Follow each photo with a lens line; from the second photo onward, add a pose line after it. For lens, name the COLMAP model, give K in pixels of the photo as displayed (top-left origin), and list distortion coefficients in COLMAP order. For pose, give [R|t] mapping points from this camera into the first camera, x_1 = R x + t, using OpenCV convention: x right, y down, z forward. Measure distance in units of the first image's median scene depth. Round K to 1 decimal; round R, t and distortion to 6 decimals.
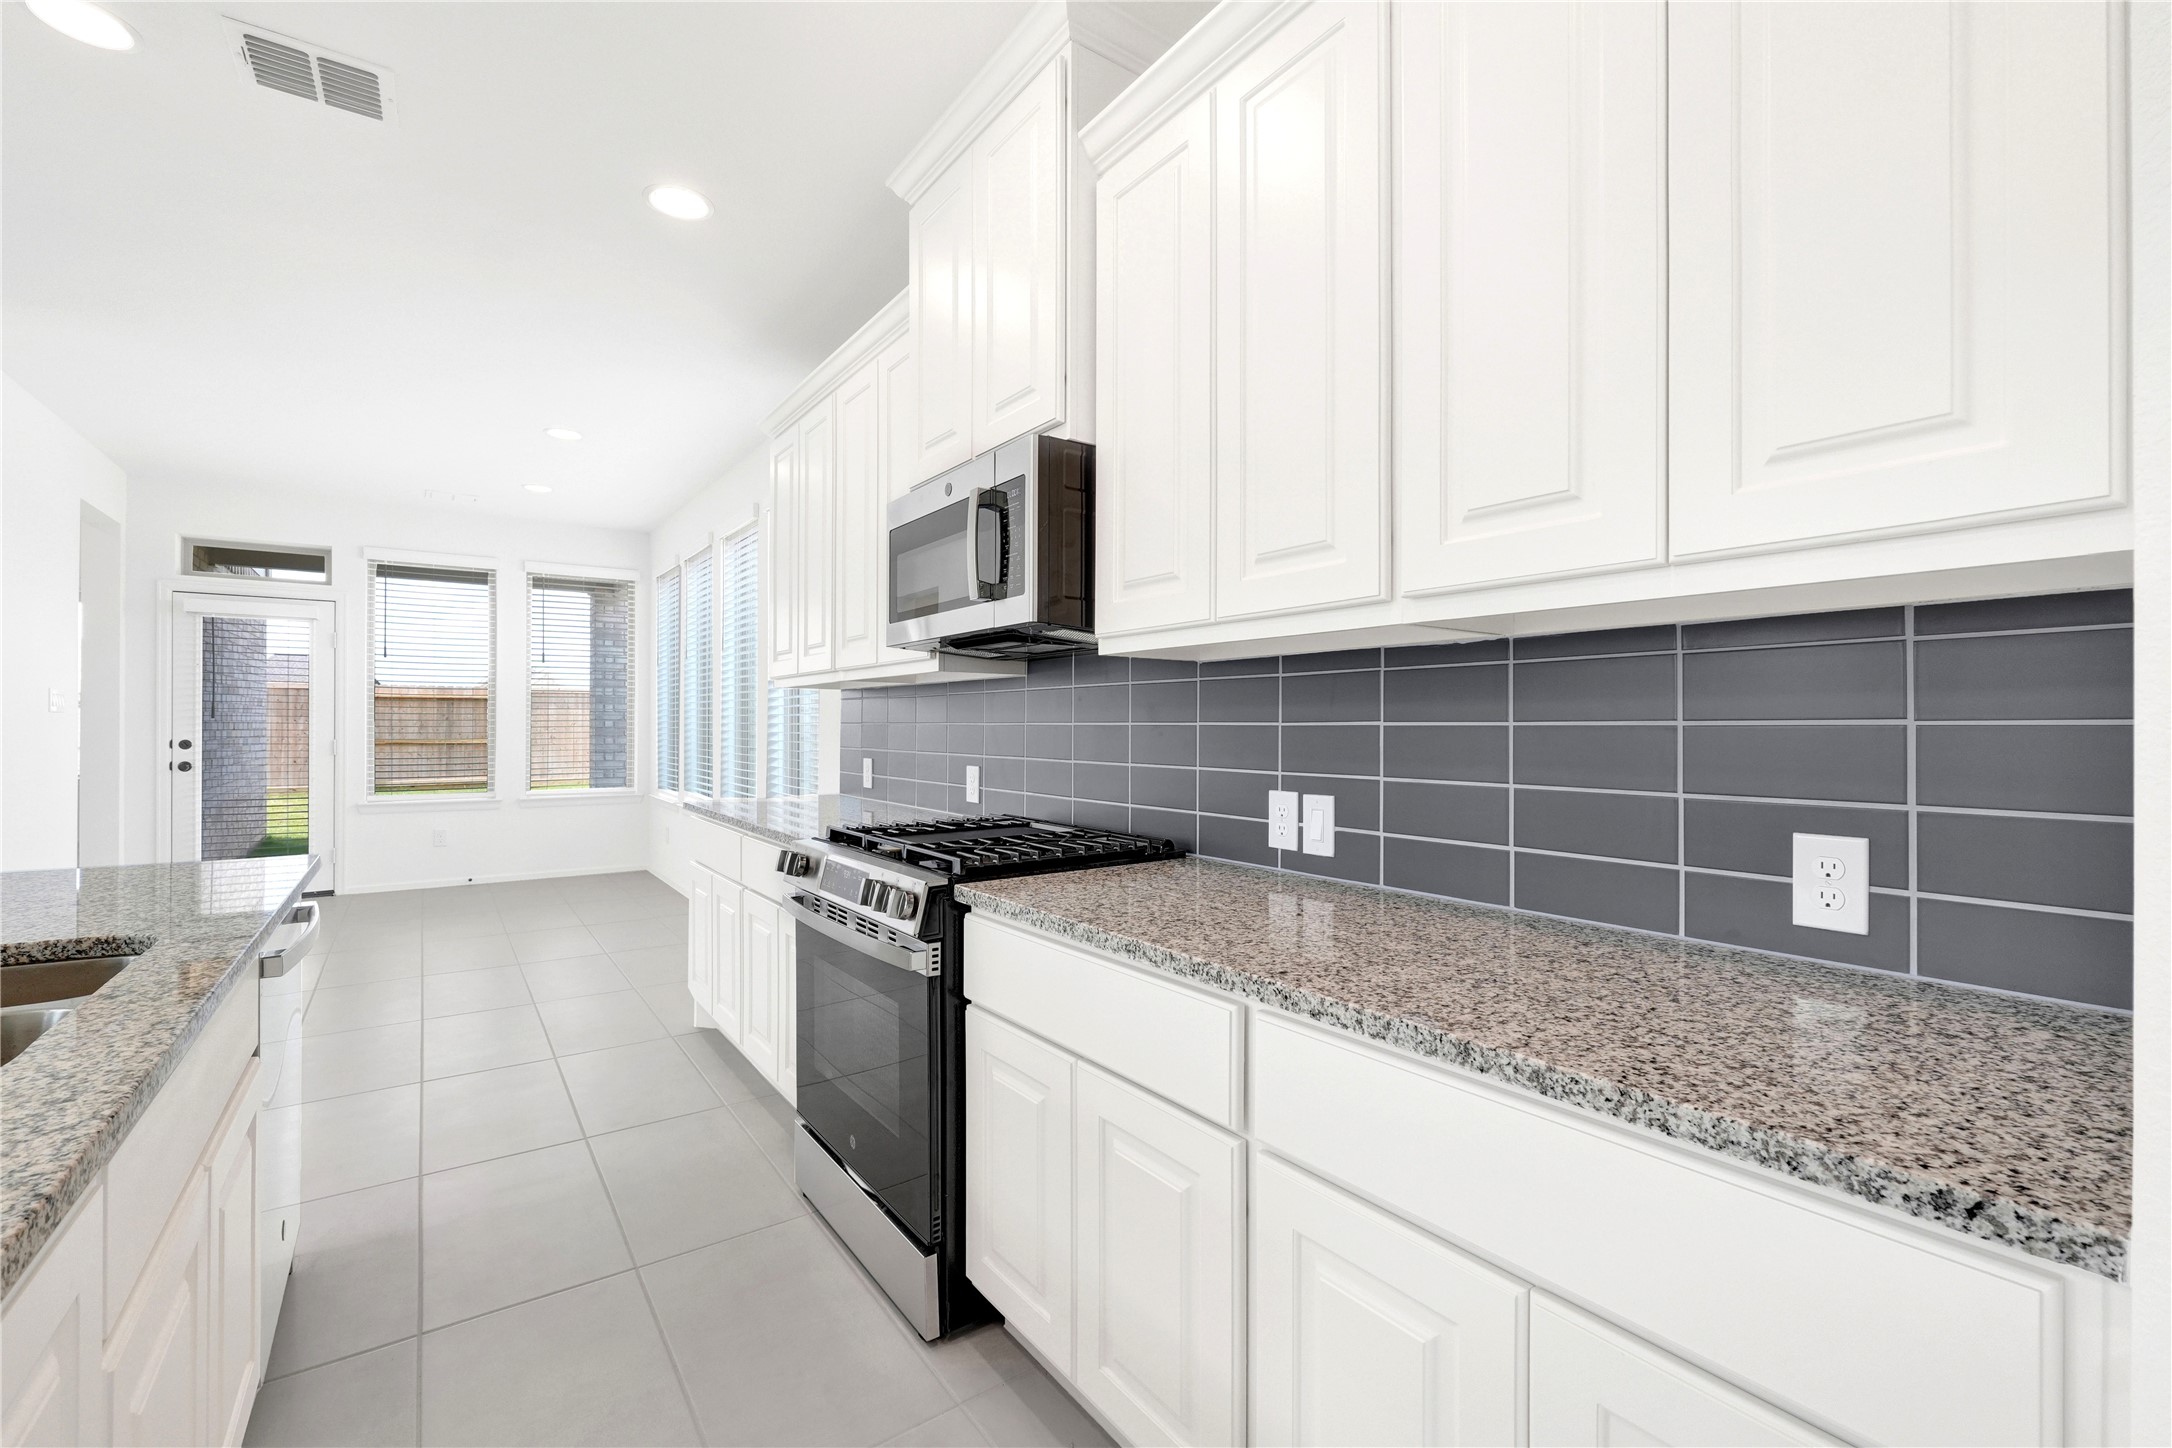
lens RADIAL K [[917.2, 0, 1107.1], [0, 917.2, 723.6], [0, 0, 1]] dist [-0.008311, 0.004512]
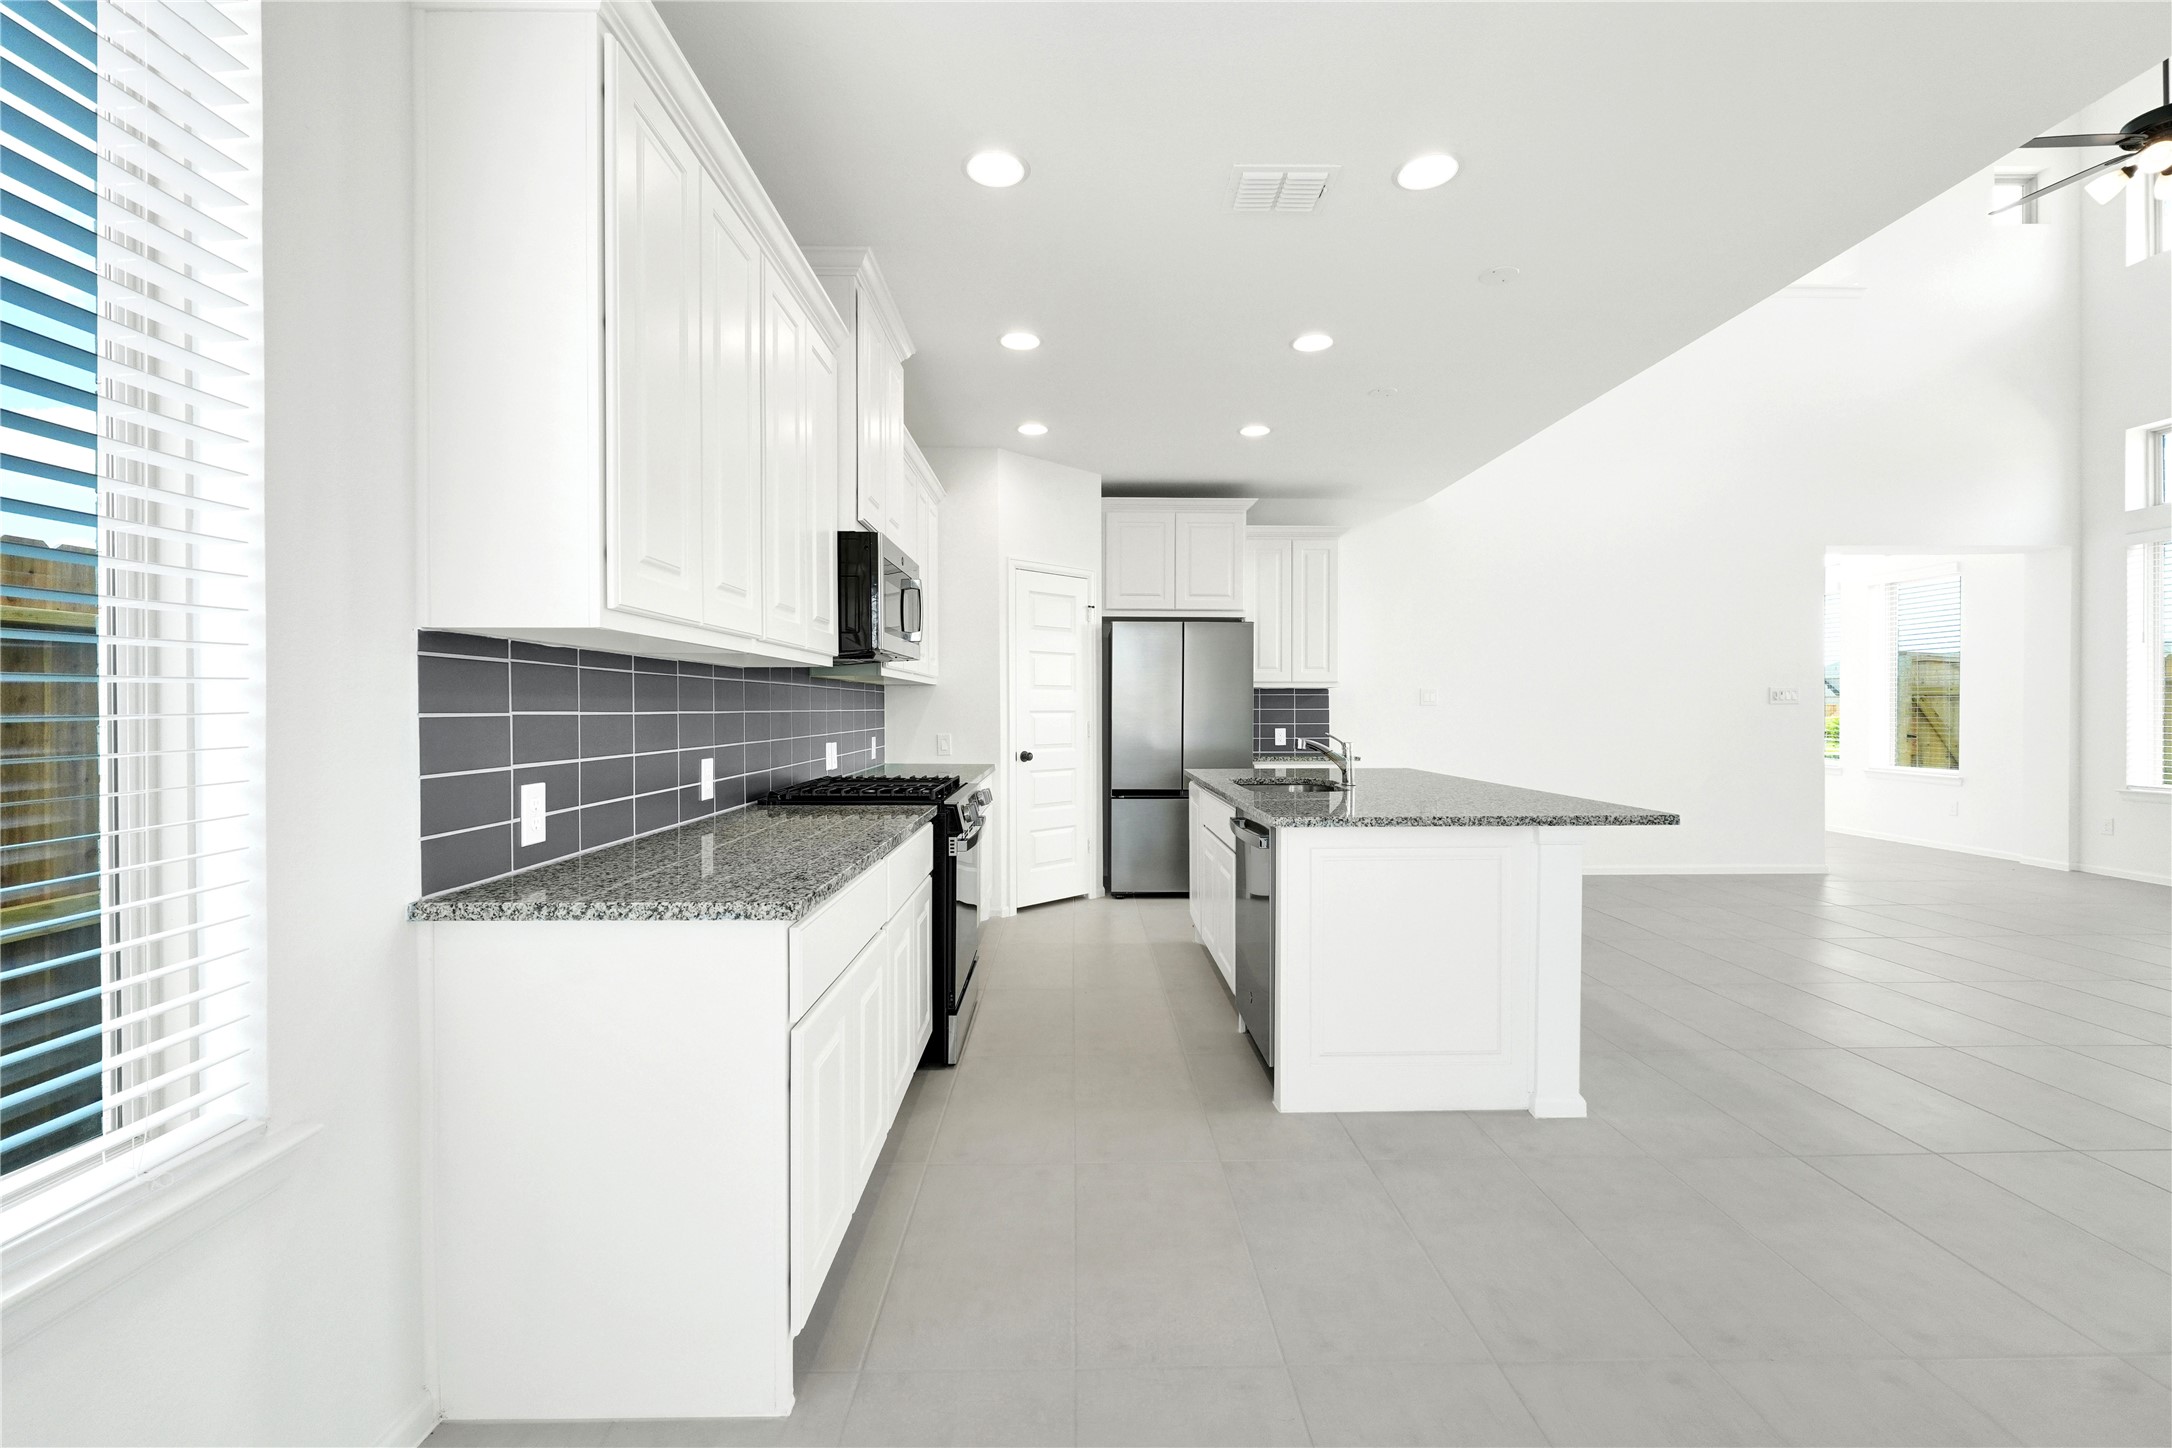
lens RADIAL K [[917.2, 0, 1079.3], [0, 917.2, 718.8], [0, 0, 1]] dist [-0.008311, 0.004512]
pose [[-0.803258, -0.003200, 0.595623, -1.570351], [0.004162, 0.999931, 0.010984, -0.003309], [-0.595617, 0.011302, -0.803189, 2.412463]]
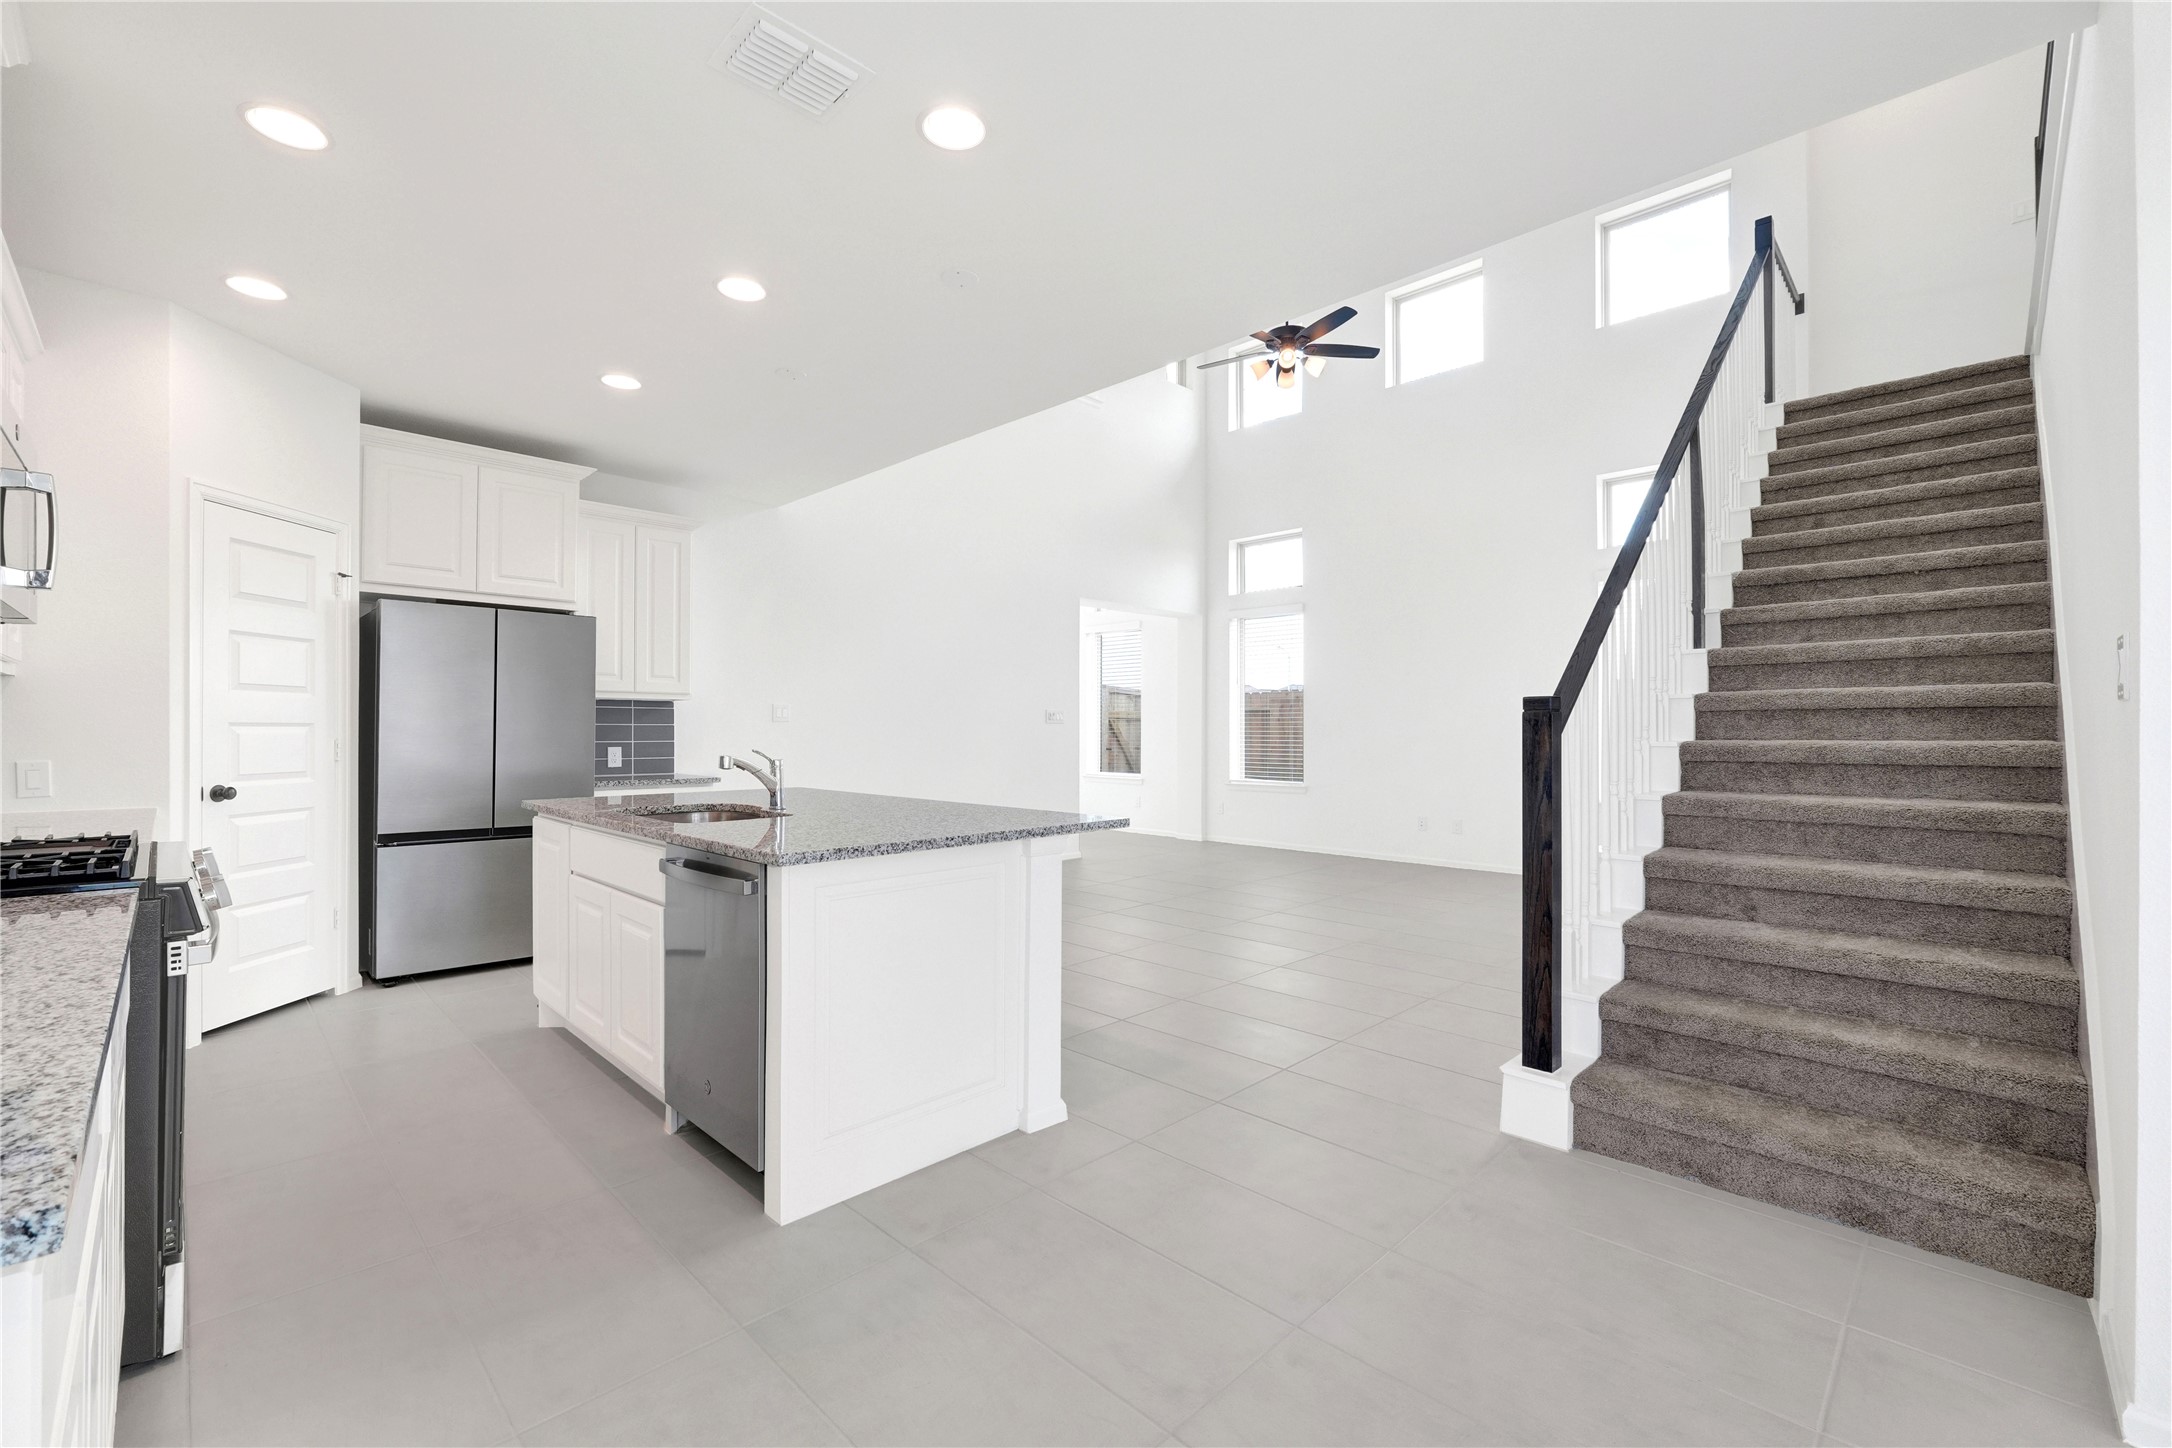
lens RADIAL K [[917.2, 0, 1076.7], [0, 917.2, 726.6], [0, 0, 1]] dist [-0.008311, 0.004512]
pose [[-0.991196, -0.001416, -0.132394, -1.182168], [-0.001120, 0.999997, -0.002314, 0.013339], [0.132397, -0.002146, -0.991194, 2.255183]]
